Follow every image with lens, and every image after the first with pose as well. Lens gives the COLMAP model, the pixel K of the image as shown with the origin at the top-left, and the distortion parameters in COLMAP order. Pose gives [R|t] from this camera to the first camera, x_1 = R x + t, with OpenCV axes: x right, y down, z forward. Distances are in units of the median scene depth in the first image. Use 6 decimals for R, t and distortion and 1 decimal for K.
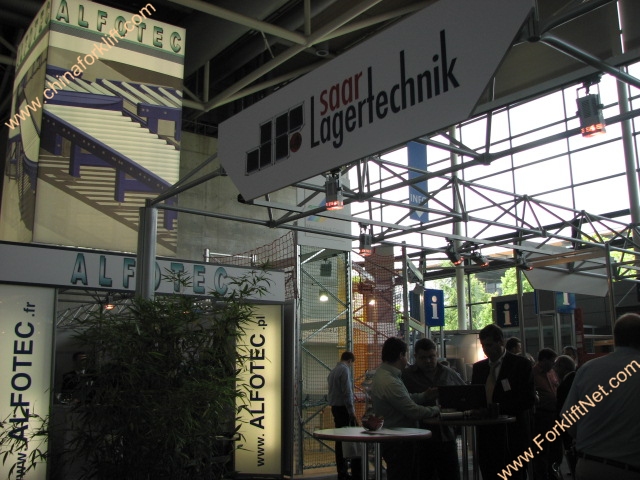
lens RADIAL K [[678.9, 0, 317.6], [0, 678.9, 240.6], [0, 0, 1]] dist [-0.101827, 0.000000]
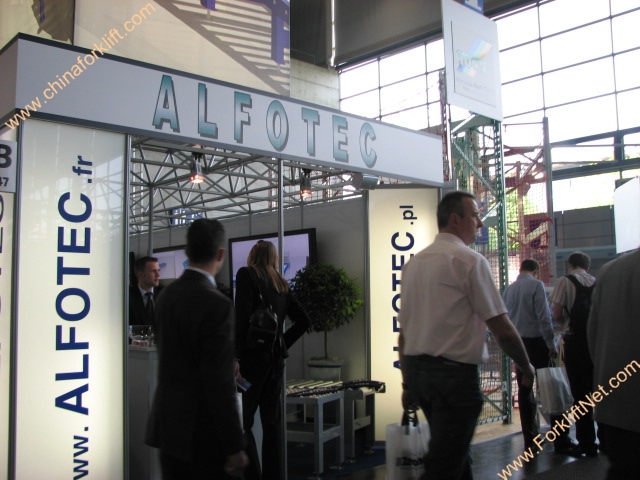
lens RADIAL K [[678.9, 0, 322.6], [0, 678.9, 239.0], [0, 0, 1]] dist [-0.101827, 0.000000]
pose [[0.996146, 0.003277, 0.087653, -0.287933], [-0.011922, 0.995087, 0.098282, 0.103501], [-0.086900, -0.098948, 0.991291, 0.444978]]
